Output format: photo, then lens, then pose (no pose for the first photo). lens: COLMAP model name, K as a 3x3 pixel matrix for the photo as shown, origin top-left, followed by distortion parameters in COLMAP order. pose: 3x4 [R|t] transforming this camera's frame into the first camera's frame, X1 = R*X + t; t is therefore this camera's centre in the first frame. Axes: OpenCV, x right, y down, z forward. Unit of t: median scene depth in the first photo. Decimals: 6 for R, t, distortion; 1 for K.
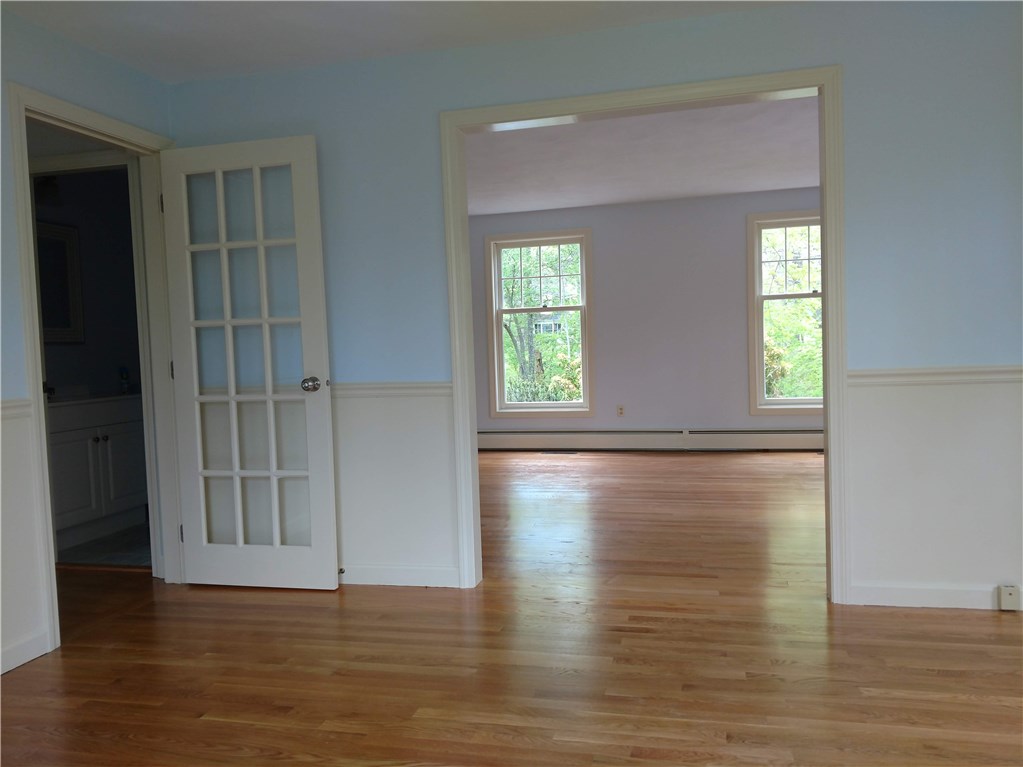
lens RADIAL K [[772.8, 0, 511.5], [0, 772.8, 383.5], [0, 0, 1]] dist [0.169389, -0.110045]
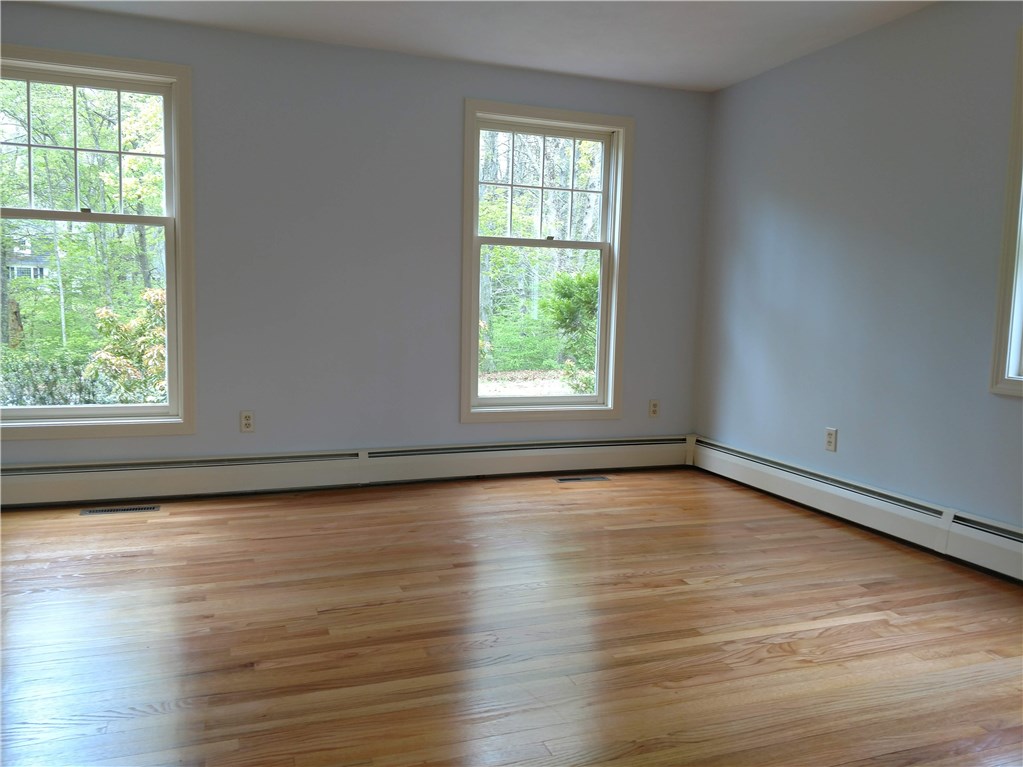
lens RADIAL K [[796.6, 0, 511.5], [0, 796.6, 383.5], [0, 0, 1]] dist [0.183867, -0.331245]
pose [[0.831805, 0.000687, 0.555067, -0.019700], [-0.025175, 0.999017, 0.036488, -0.016213], [-0.554496, -0.044325, 0.831005, 0.424645]]
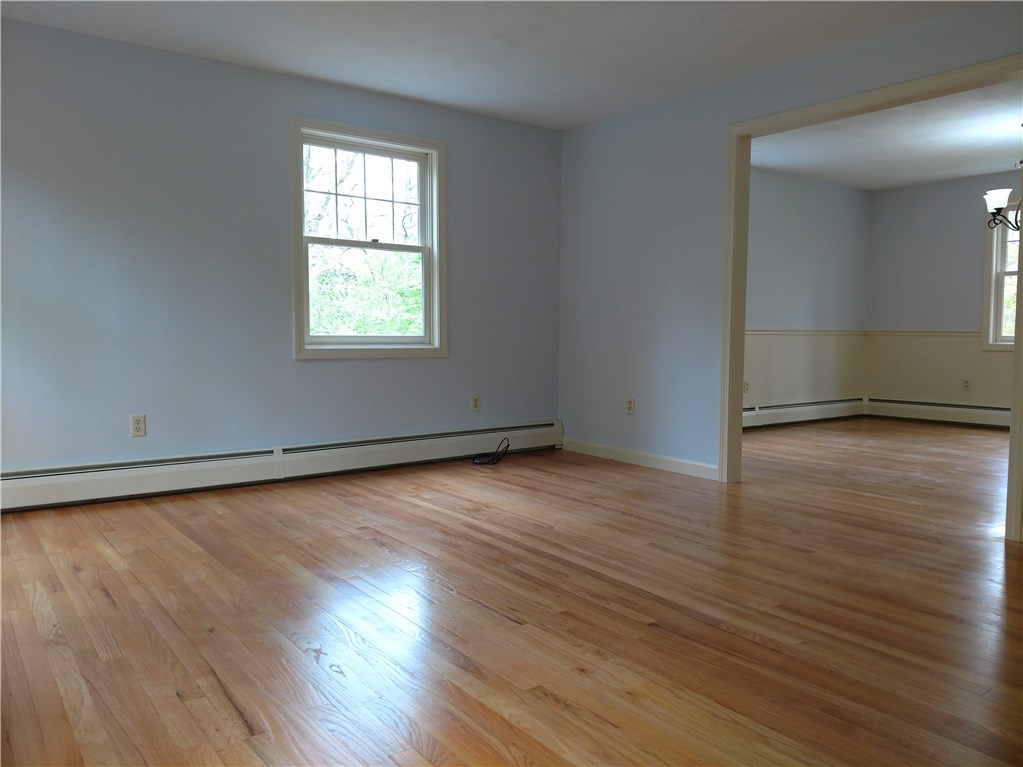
lens RADIAL K [[772.8, 0, 511.5], [0, 772.8, 383.5], [0, 0, 1]] dist [0.169389, -0.110045]
pose [[-0.773823, -0.005483, 0.633379, -0.085169], [0.056794, 0.995334, 0.078004, -0.021353], [-0.630851, 0.096333, -0.769901, 0.979088]]
